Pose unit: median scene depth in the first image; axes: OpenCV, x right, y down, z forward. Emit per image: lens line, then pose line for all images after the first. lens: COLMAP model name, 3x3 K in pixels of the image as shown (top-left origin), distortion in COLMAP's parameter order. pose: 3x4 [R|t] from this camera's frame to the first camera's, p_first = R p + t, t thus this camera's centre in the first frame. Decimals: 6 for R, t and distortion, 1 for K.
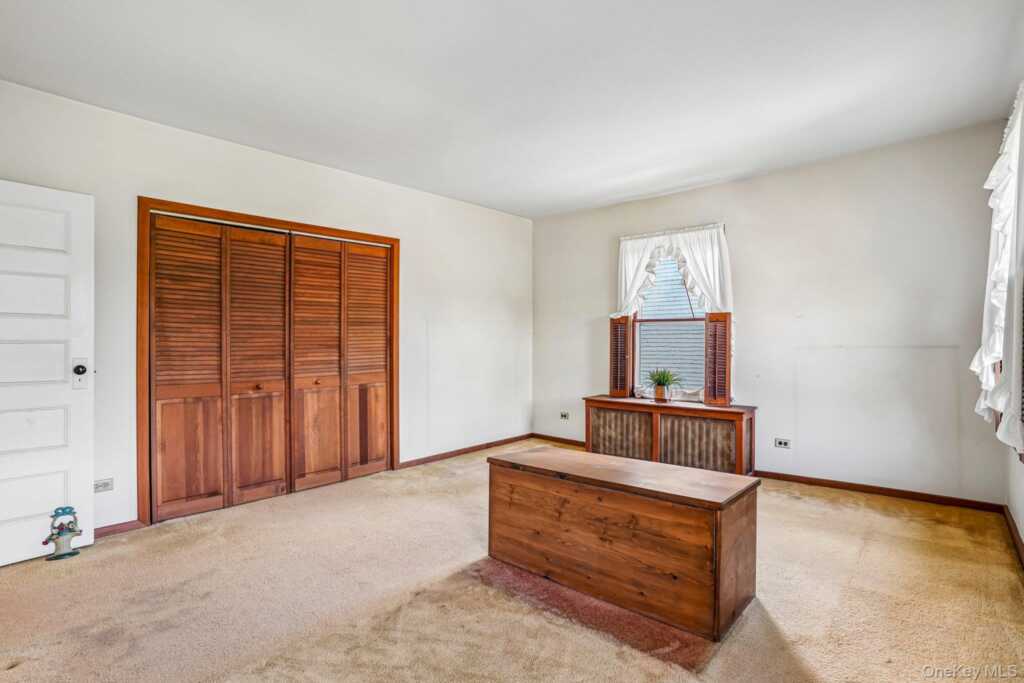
lens RADIAL K [[485.4, 0, 512.9], [0, 485.4, 345.1], [0, 0, 1]] dist [-0.064612, 0.032116]
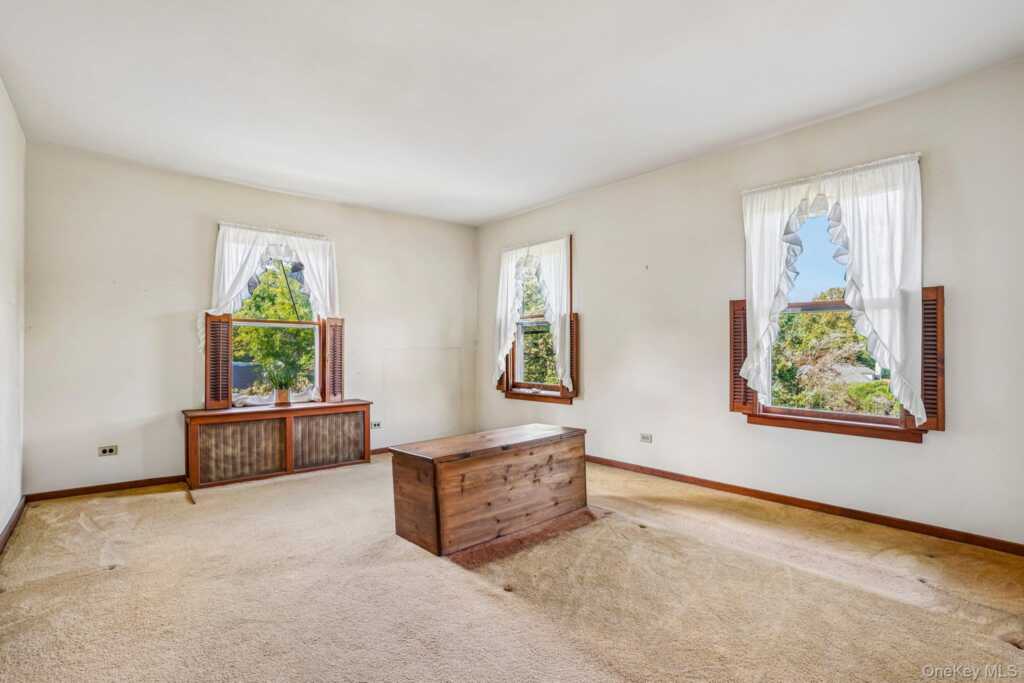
lens RADIAL K [[485.4, 0, 512.9], [0, 485.4, 345.1], [0, 0, 1]] dist [-0.064612, 0.032116]
pose [[0.125741, 0.009625, 0.992016, -0.588130], [0.006319, 0.999925, -0.010503, 0.008613], [-0.992043, 0.007589, 0.125671, 0.419674]]
